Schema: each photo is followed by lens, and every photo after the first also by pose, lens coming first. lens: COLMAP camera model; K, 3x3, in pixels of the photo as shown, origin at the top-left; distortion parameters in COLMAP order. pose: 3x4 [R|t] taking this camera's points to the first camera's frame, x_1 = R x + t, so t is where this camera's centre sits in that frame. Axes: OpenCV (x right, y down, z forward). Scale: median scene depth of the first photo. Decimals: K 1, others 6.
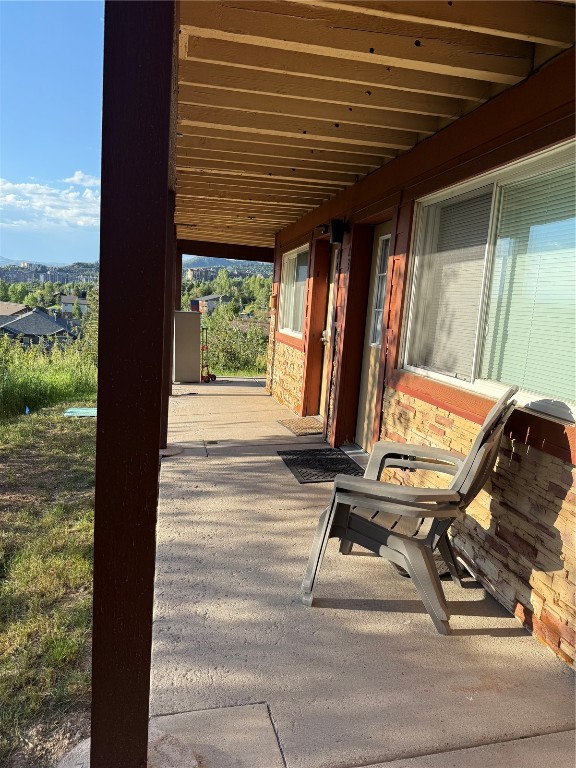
lens RADIAL K [[574.9, 0, 285.9], [0, 574.9, 387.4], [0, 0, 1]] dist [-0.002016, -0.000987]
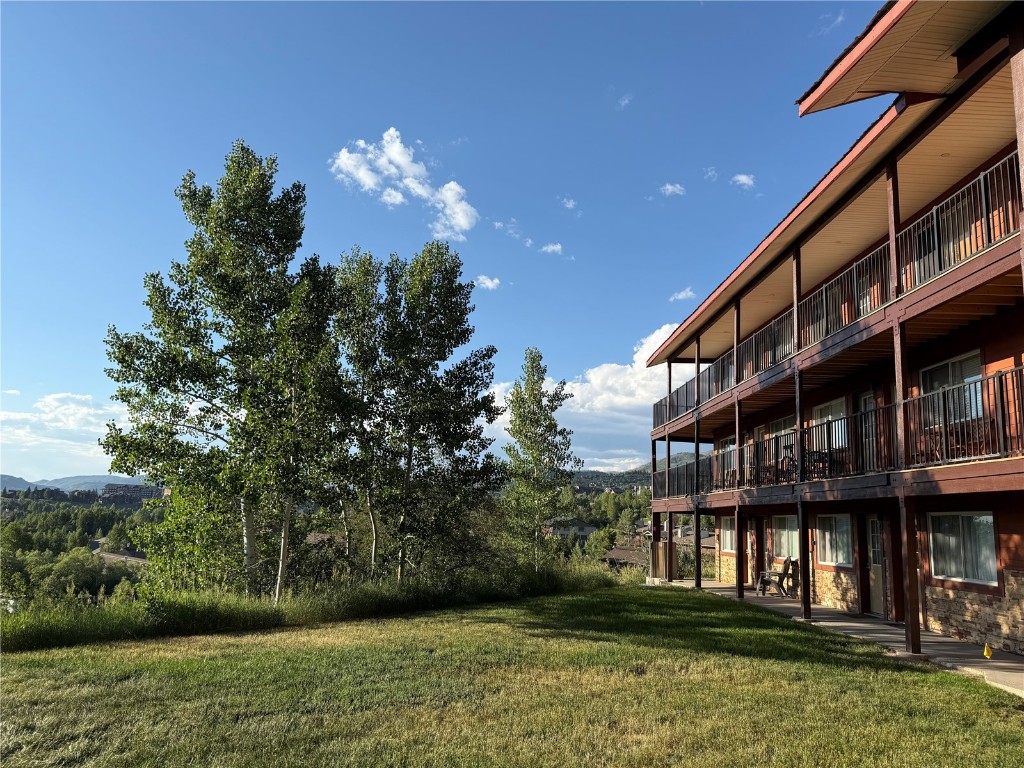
lens RADIAL K [[766.5, 0, 509.6], [0, 766.5, 384.9], [0, 0, 1]] dist [-0.002016, -0.000987]
pose [[0.986441, -0.057918, -0.153555, -0.301191], [0.005776, 0.947328, -0.320214, 0.219767], [0.164013, 0.314985, 0.934818, -1.946097]]
